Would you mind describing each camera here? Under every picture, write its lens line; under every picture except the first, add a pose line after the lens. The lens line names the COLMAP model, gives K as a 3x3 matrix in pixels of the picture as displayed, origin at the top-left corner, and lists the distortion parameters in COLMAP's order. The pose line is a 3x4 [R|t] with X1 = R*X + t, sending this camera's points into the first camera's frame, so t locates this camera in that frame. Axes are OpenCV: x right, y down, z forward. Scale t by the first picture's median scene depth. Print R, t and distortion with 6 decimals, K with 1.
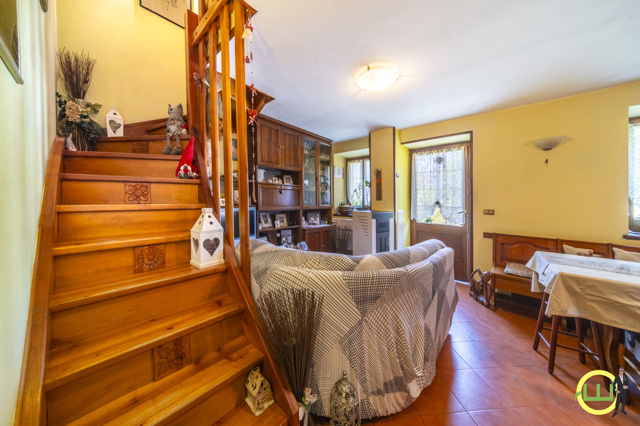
lens RADIAL K [[198.7, 0, 321.1], [0, 198.7, 204.8], [0, 0, 1]] dist [-0.010796, -0.000083]
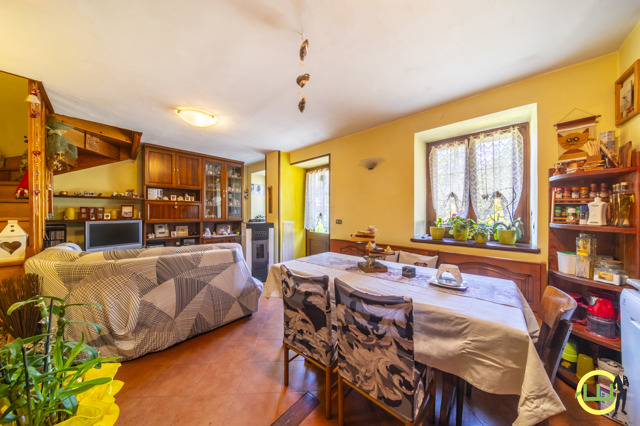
lens RADIAL K [[188.7, 0, 334.1], [0, 188.7, 217.0], [0, 0, 1]] dist [-0.006847, 0.000007]
pose [[0.999855, -0.012240, -0.011813, 0.953010], [0.012182, 0.999914, -0.004947, 0.015197], [0.011873, 0.004803, 0.999918, -0.159547]]
